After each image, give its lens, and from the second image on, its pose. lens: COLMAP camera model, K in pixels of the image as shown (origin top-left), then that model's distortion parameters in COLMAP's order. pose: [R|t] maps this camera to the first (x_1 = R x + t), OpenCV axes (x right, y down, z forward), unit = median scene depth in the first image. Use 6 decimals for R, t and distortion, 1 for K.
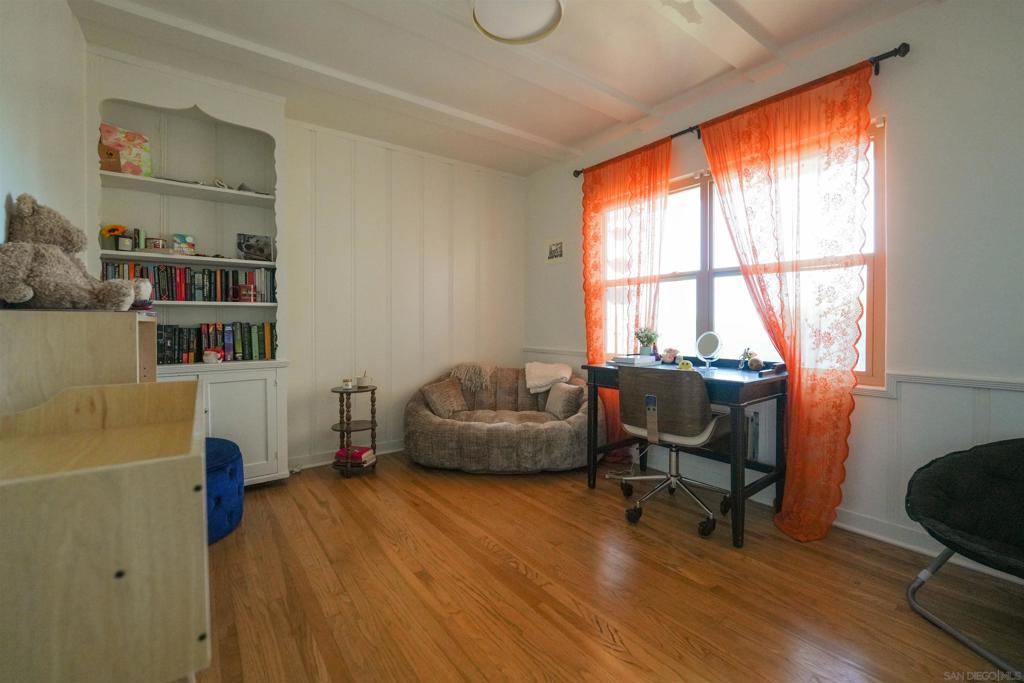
lens RADIAL K [[420.0, 0, 509.6], [0, 420.0, 335.7], [0, 0, 1]] dist [-0.011322, -0.000493]
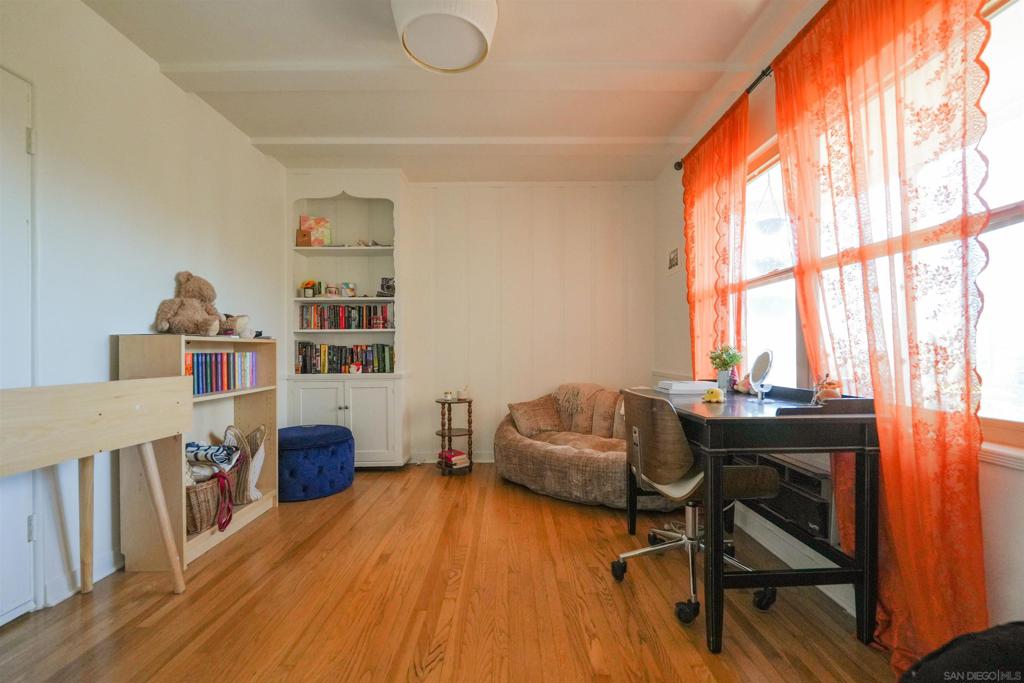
lens RADIAL K [[419.1, 0, 514.8], [0, 419.1, 353.3], [0, 0, 1]] dist [-0.002212, -0.000109]
pose [[0.818176, 0.001664, -0.574965, 0.485906], [-0.012206, 0.999821, -0.014476, 0.011194], [0.574838, 0.018862, 0.818050, 0.157862]]
